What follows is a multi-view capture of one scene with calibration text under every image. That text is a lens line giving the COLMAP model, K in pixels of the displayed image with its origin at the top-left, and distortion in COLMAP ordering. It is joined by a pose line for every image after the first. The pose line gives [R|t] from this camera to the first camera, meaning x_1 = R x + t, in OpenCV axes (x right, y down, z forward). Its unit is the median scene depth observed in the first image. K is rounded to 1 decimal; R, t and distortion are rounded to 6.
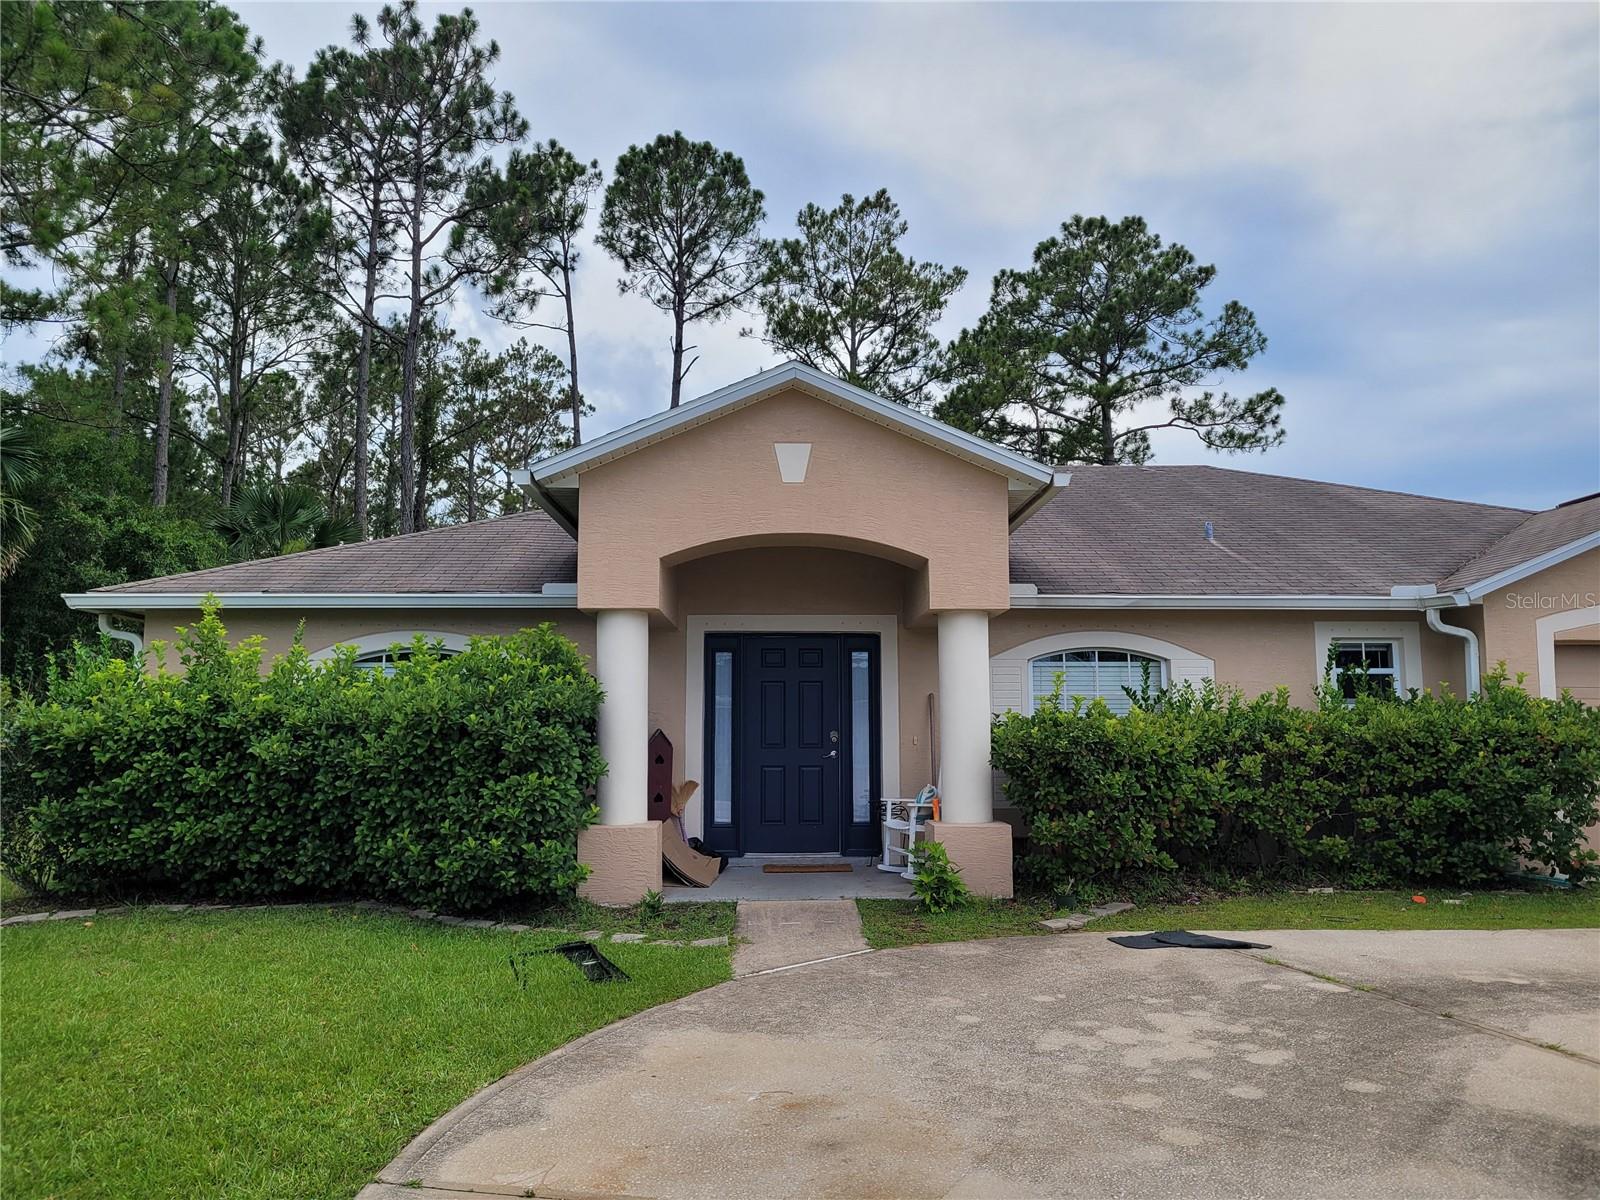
lens RADIAL K [[1207.4, 0, 824.6], [0, 1207.4, 602.1], [0, 0, 1]] dist [0.063021, -0.038456]
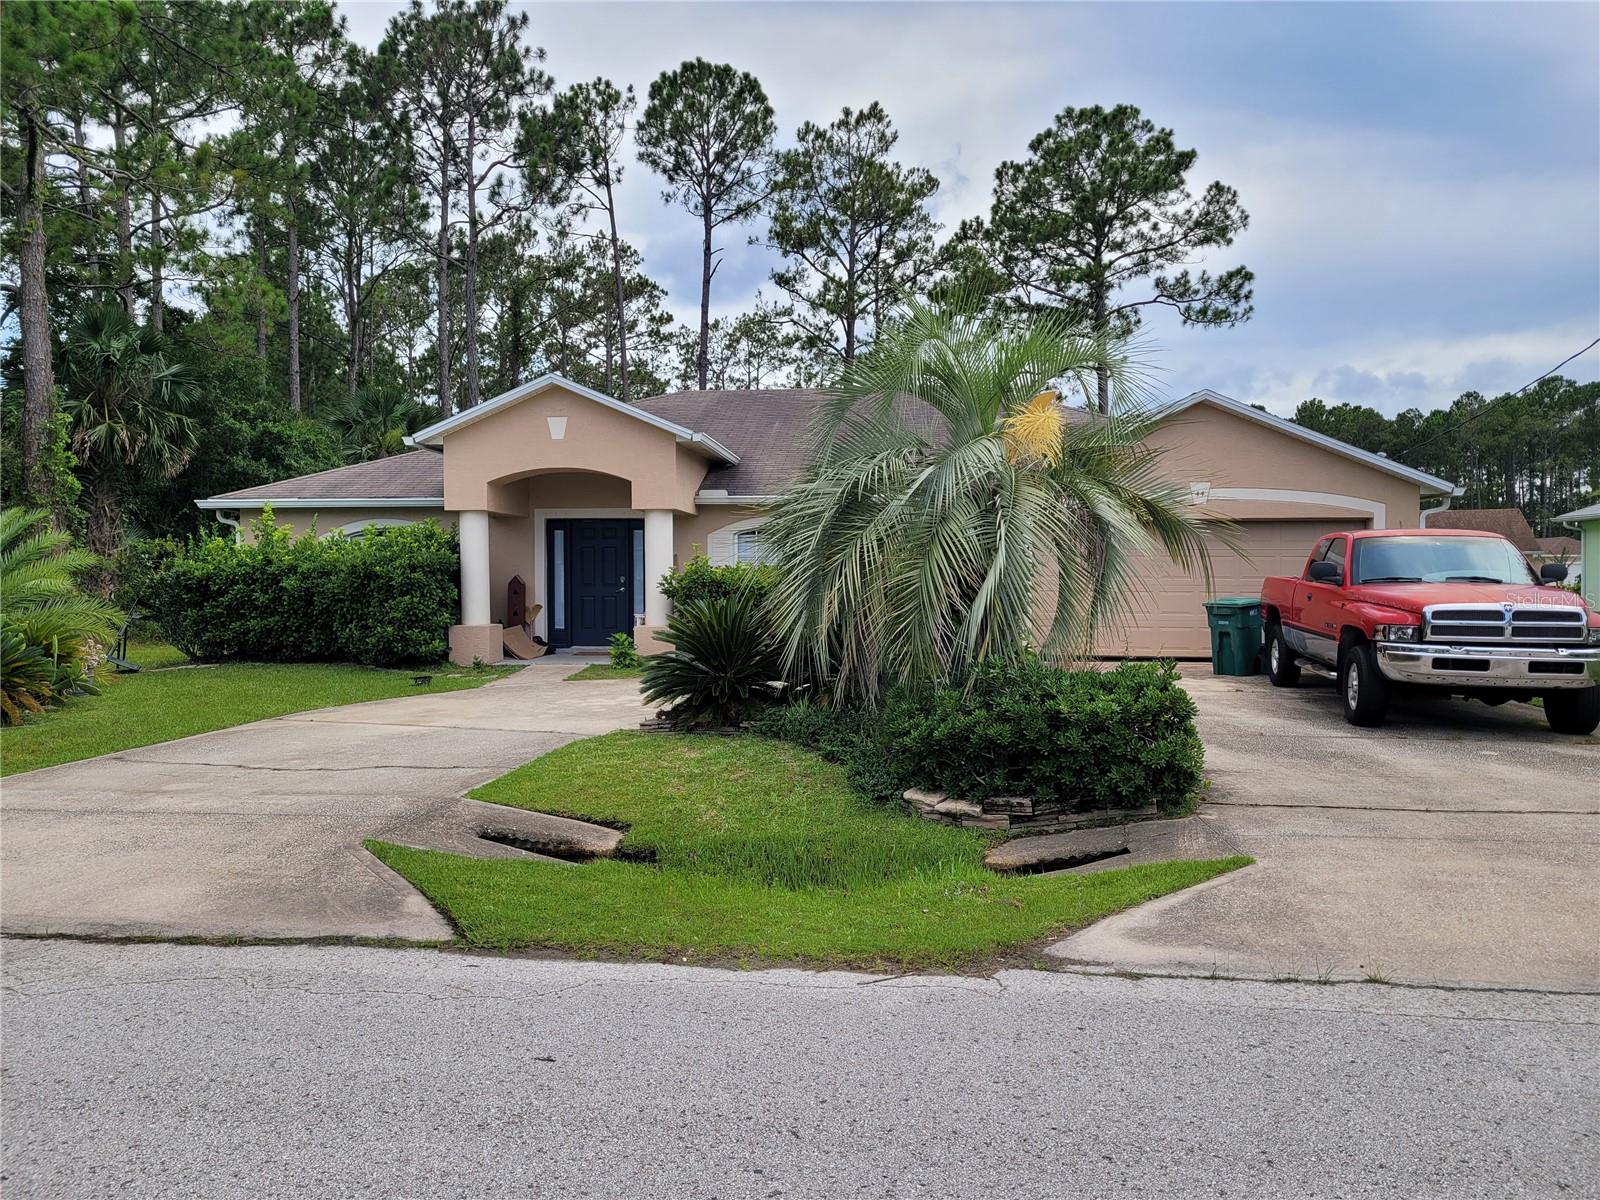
lens RADIAL K [[1200.8, 0, 808.3], [0, 1200.8, 605.6], [0, 0, 1]] dist [0.070793, -0.006899]
pose [[0.990515, 0.004105, -0.137342, 0.560814], [0.013513, 0.991797, 0.127105, -0.072370], [0.136737, -0.127756, 0.982335, -0.714303]]
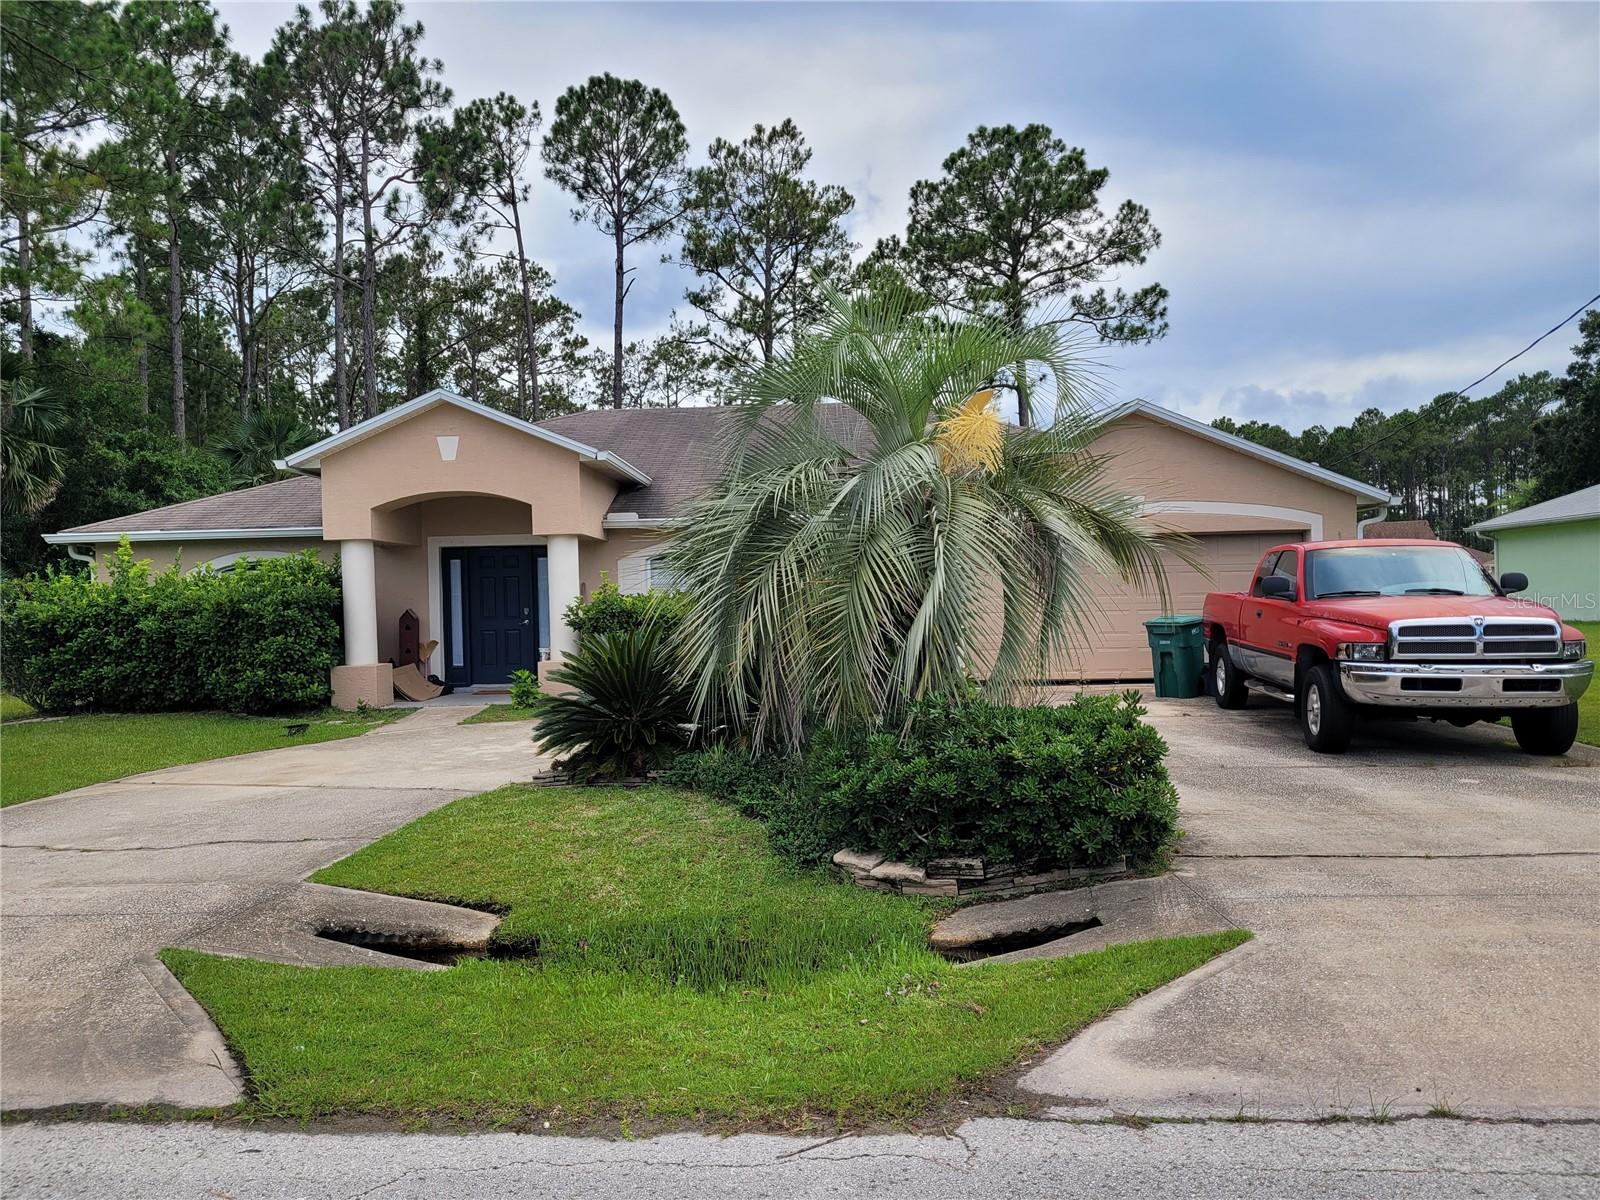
lens RADIAL K [[1200.8, 0, 808.3], [0, 1200.8, 605.6], [0, 0, 1]] dist [0.070793, -0.006899]
pose [[0.996855, -0.021667, -0.076233, 0.555167], [0.029897, 0.993643, 0.108532, -0.062861], [0.073397, -0.110469, 0.991166, -0.601231]]
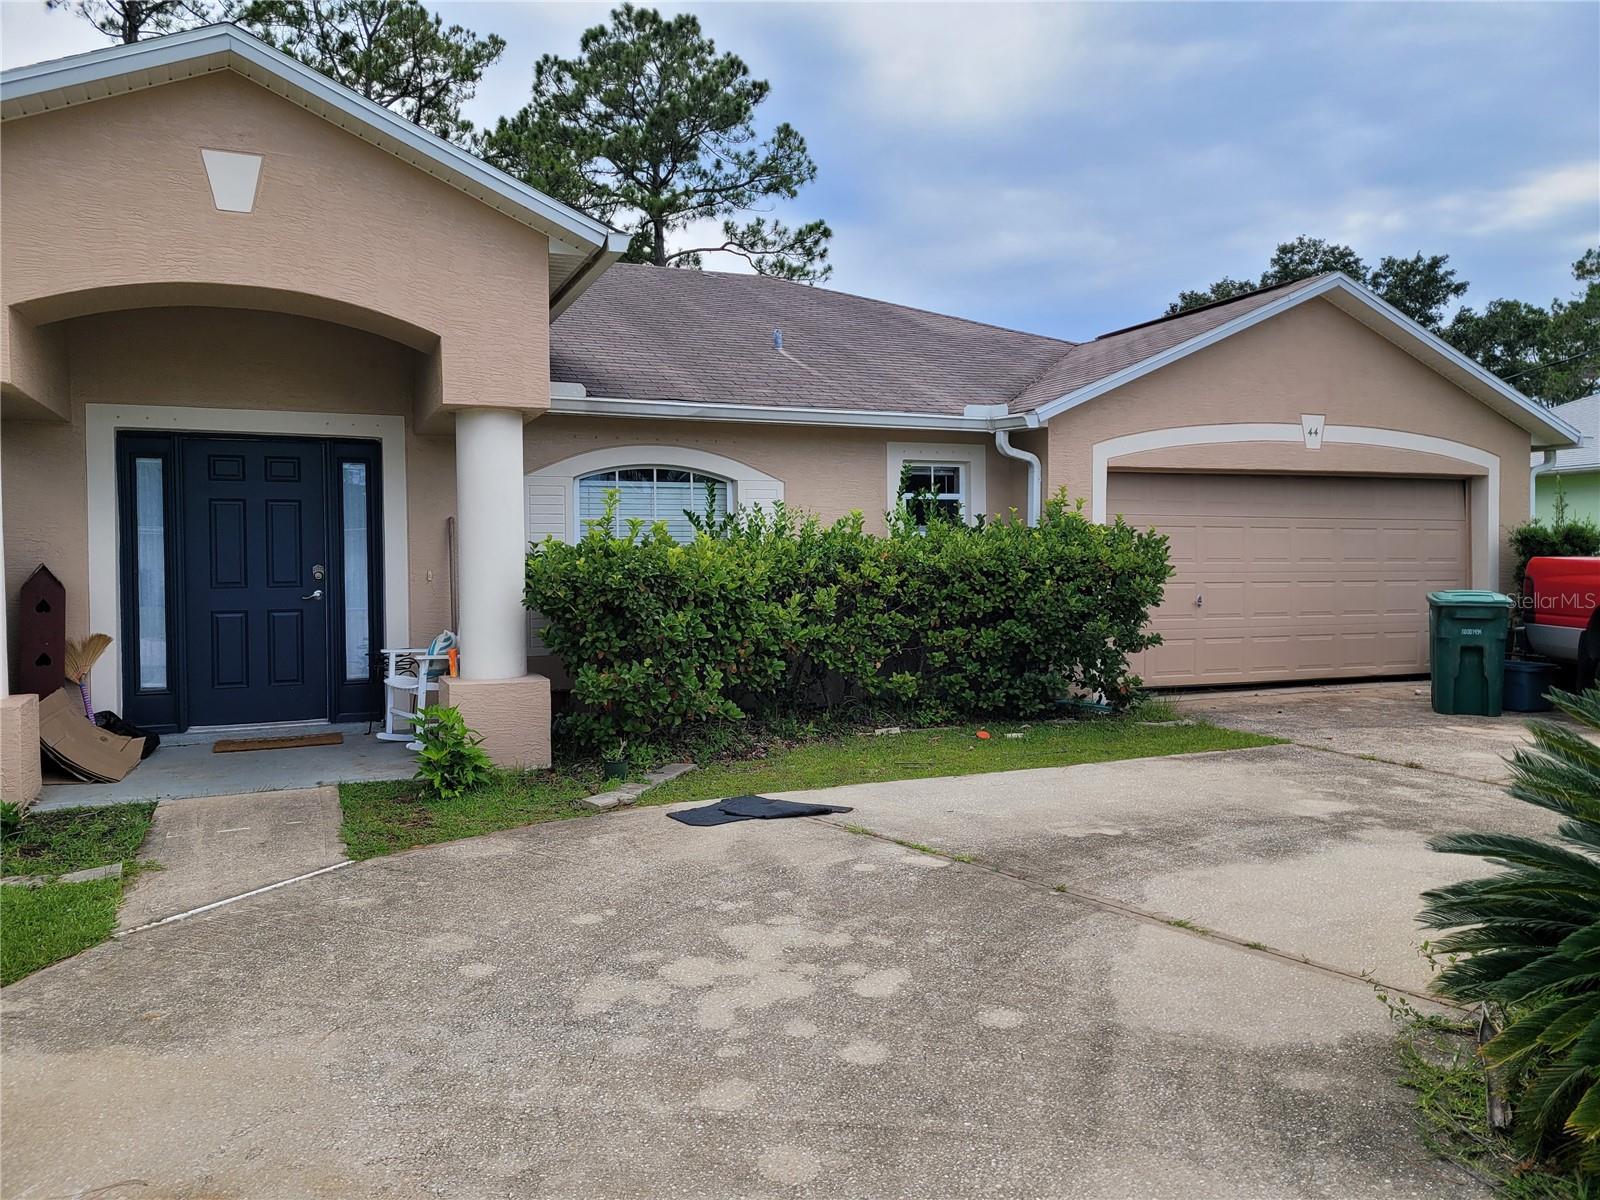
lens RADIAL K [[1206.1, 0, 825.1], [0, 1206.1, 584.4], [0, 0, 1]] dist [0.073989, -0.069045]
pose [[0.932443, -0.012757, 0.361092, 0.032160], [-0.031624, 0.992660, 0.116731, 0.020190], [-0.359930, -0.120264, 0.925196, 0.182416]]
